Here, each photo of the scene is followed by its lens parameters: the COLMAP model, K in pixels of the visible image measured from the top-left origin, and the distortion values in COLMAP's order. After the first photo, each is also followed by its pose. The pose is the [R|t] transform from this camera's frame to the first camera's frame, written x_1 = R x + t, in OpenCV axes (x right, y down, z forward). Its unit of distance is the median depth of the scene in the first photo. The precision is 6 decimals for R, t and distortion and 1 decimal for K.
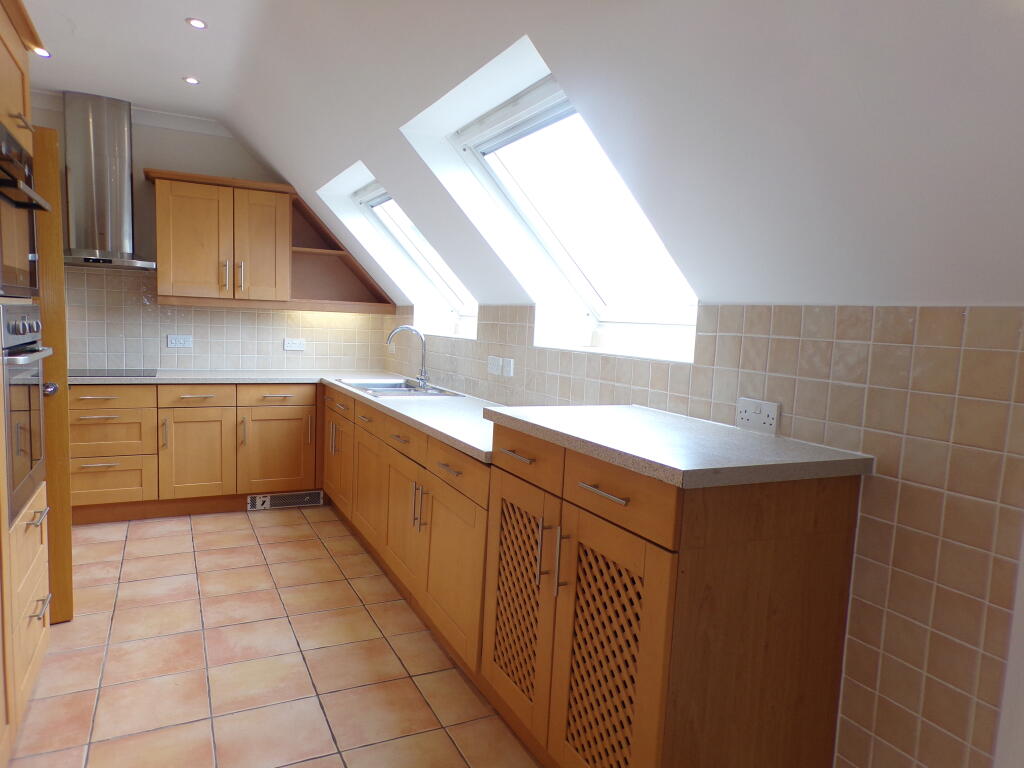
lens RADIAL K [[687.8, 0, 505.5], [0, 687.8, 389.0], [0, 0, 1]] dist [0.004638, 0.013970]
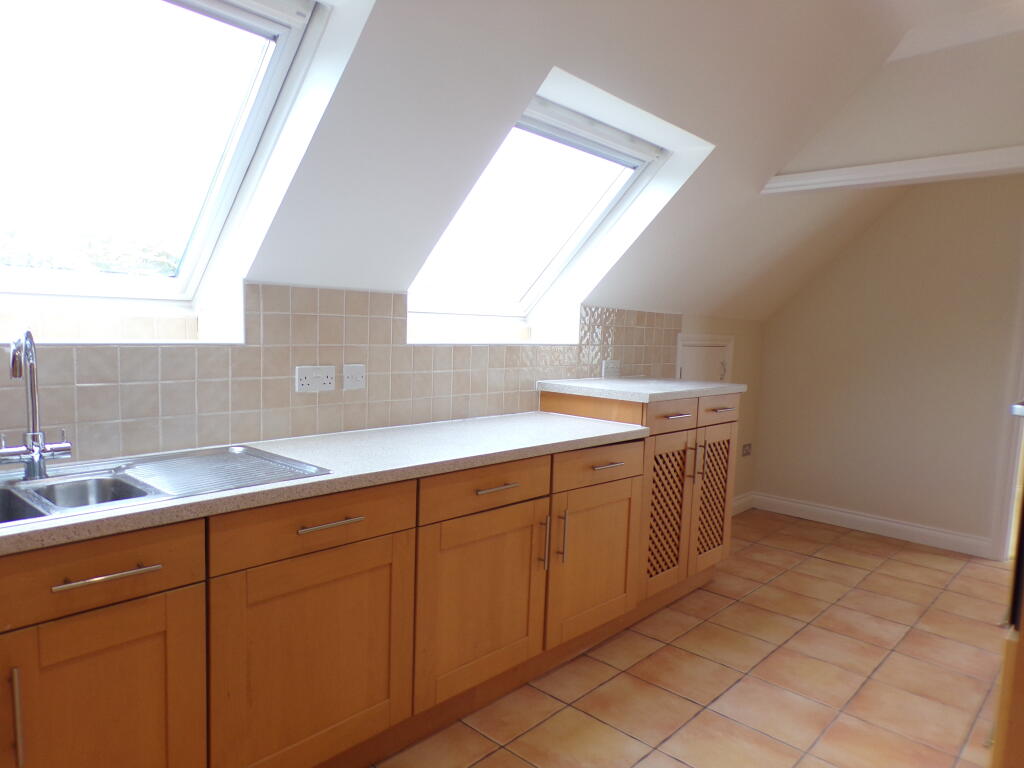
lens RADIAL K [[687.8, 0, 506.2], [0, 687.8, 386.3], [0, 0, 1]] dist [0.004638, 0.013970]
pose [[-0.358069, -0.146355, 0.922153, -0.593527], [0.034367, 0.984903, 0.169659, -0.114342], [-0.933062, 0.092442, -0.347634, 0.911594]]
